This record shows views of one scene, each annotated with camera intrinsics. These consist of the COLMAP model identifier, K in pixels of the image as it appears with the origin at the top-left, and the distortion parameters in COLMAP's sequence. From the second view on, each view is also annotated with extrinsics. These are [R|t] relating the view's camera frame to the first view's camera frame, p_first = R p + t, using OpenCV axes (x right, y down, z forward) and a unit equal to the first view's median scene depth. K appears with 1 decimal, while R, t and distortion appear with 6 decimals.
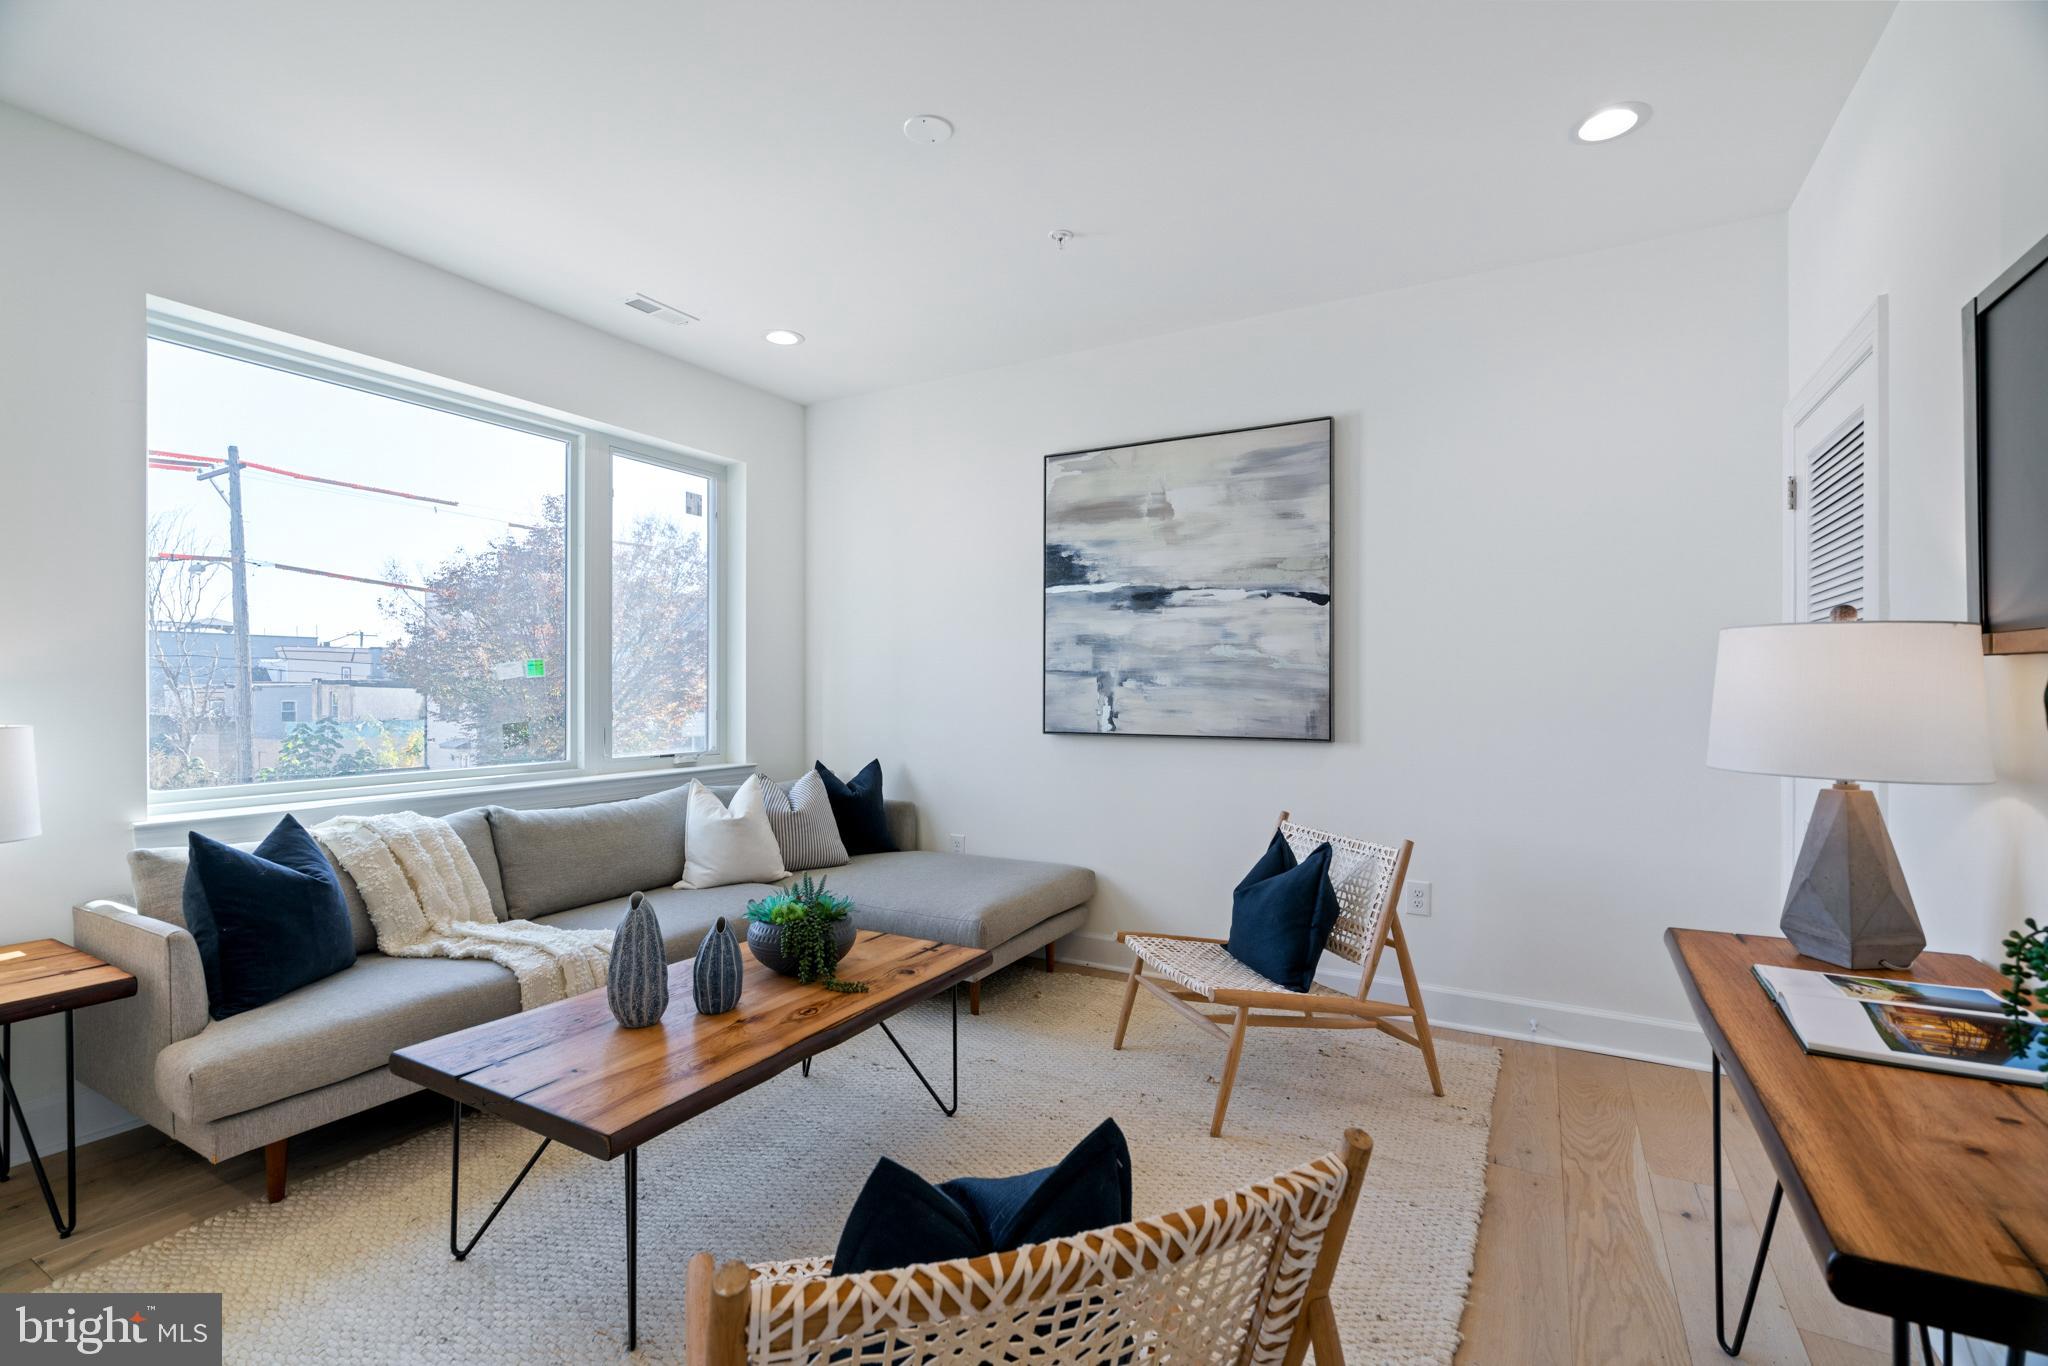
lens RADIAL K [[929.1, 0, 1008.1], [0, 929.1, 687.3], [0, 0, 1]] dist [-0.002804, -0.000331]
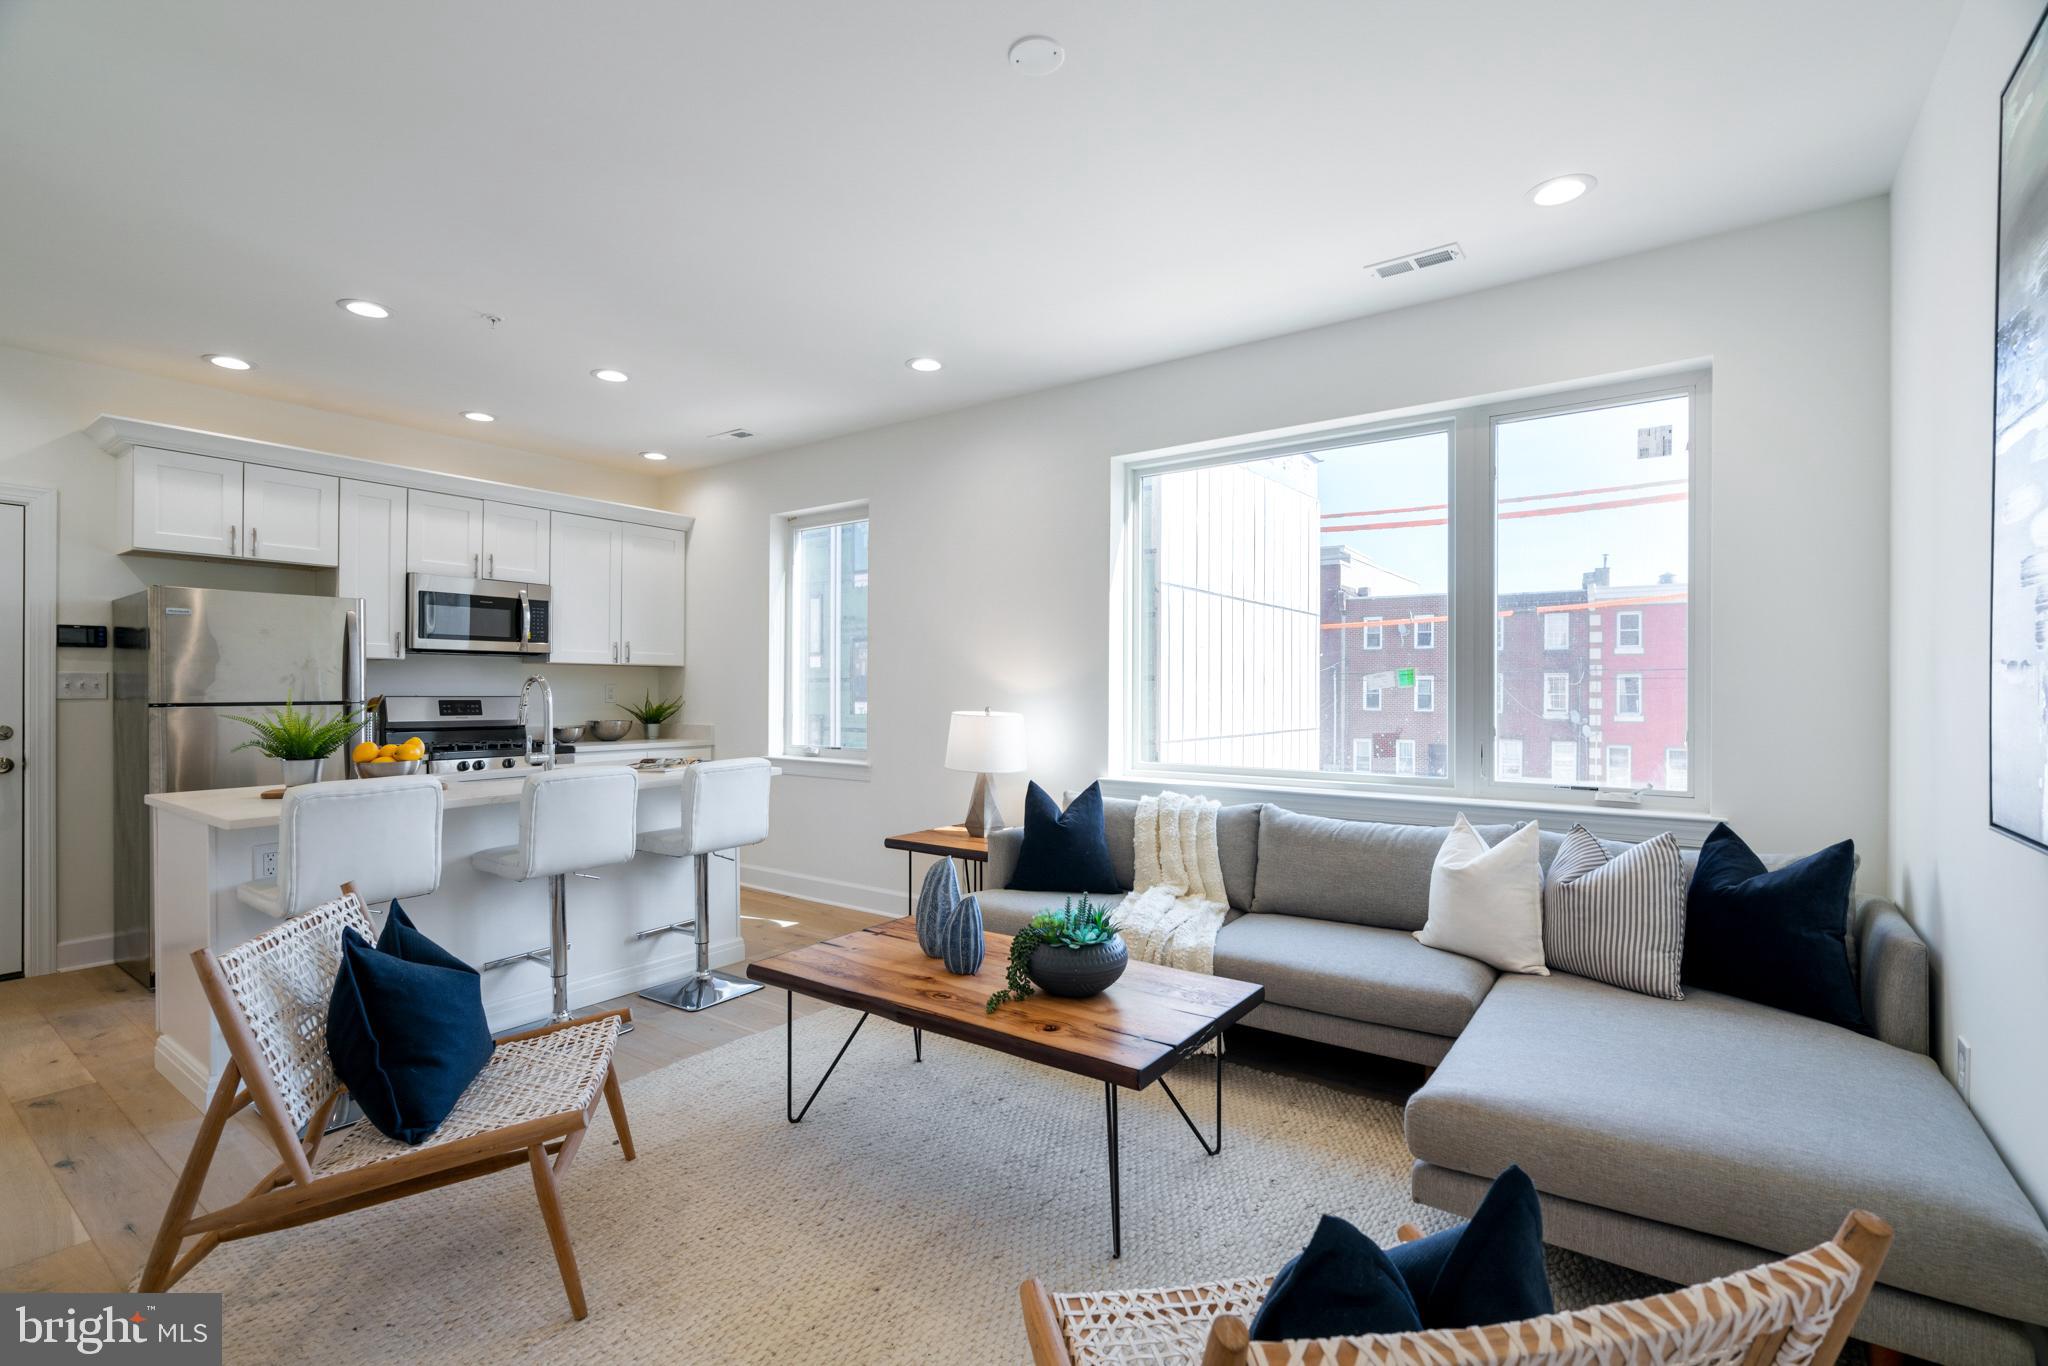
lens RADIAL K [[929.1, 0, 1008.1], [0, 929.1, 687.3], [0, 0, 1]] dist [-0.002804, -0.000331]
pose [[-0.111874, -0.003651, -0.993716, 0.513027], [-0.000819, 0.999993, -0.003582, -0.006904], [0.993722, 0.000413, -0.111876, 0.709472]]
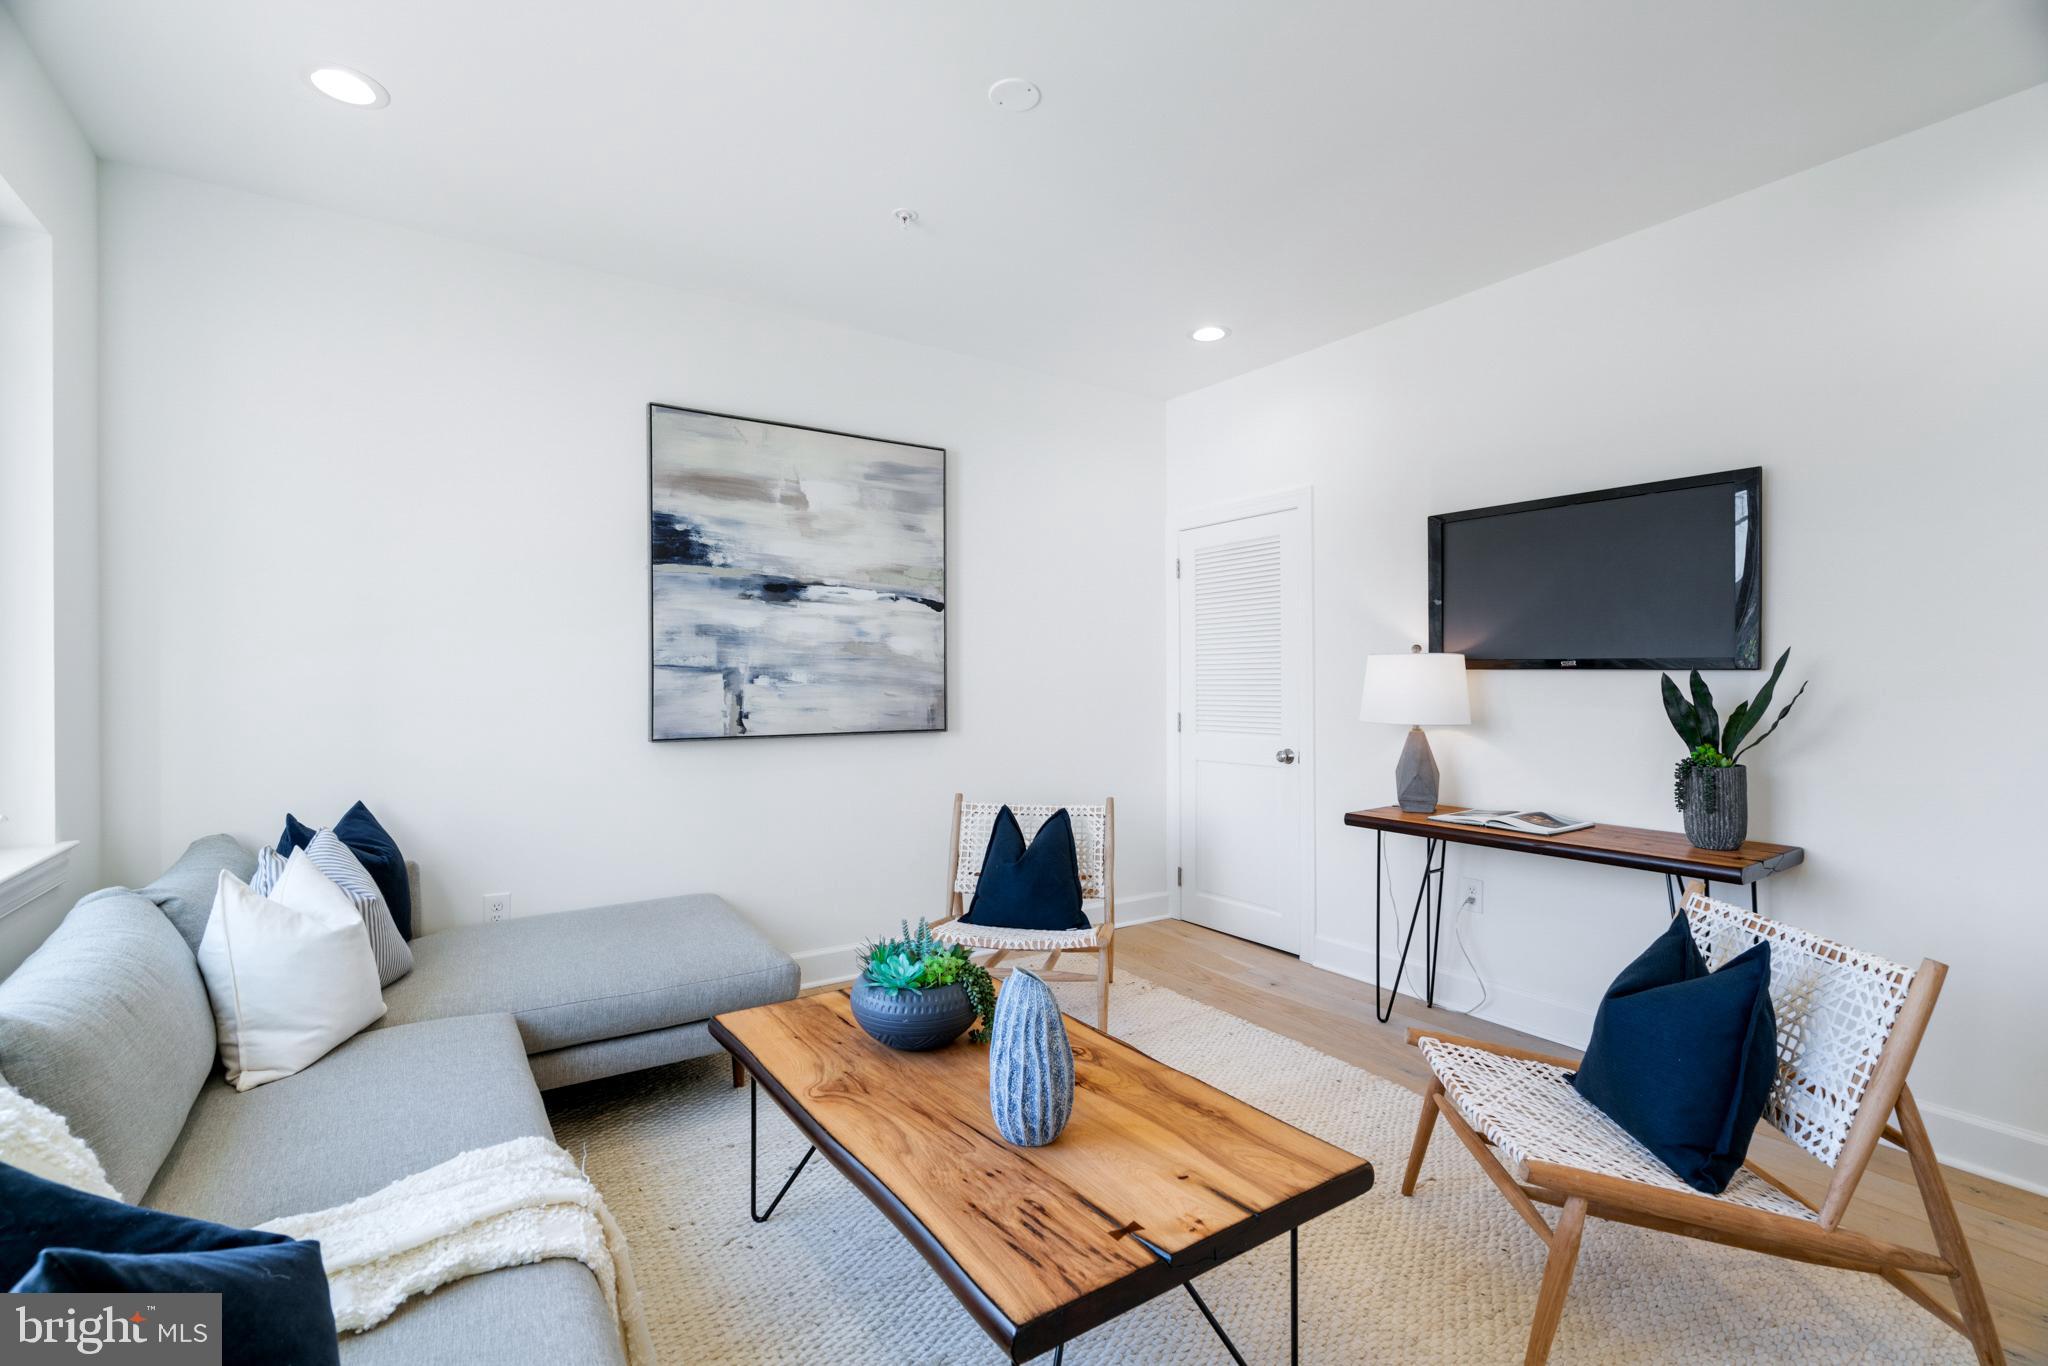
lens RADIAL K [[929.1, 0, 1008.1], [0, 929.1, 687.3], [0, 0, 1]] dist [-0.002804, -0.000331]
pose [[0.448008, -0.006771, 0.894004, -0.611871], [0.006533, 0.999969, 0.004300, 0.000064], [-0.894006, 0.003914, 0.448038, 0.390362]]
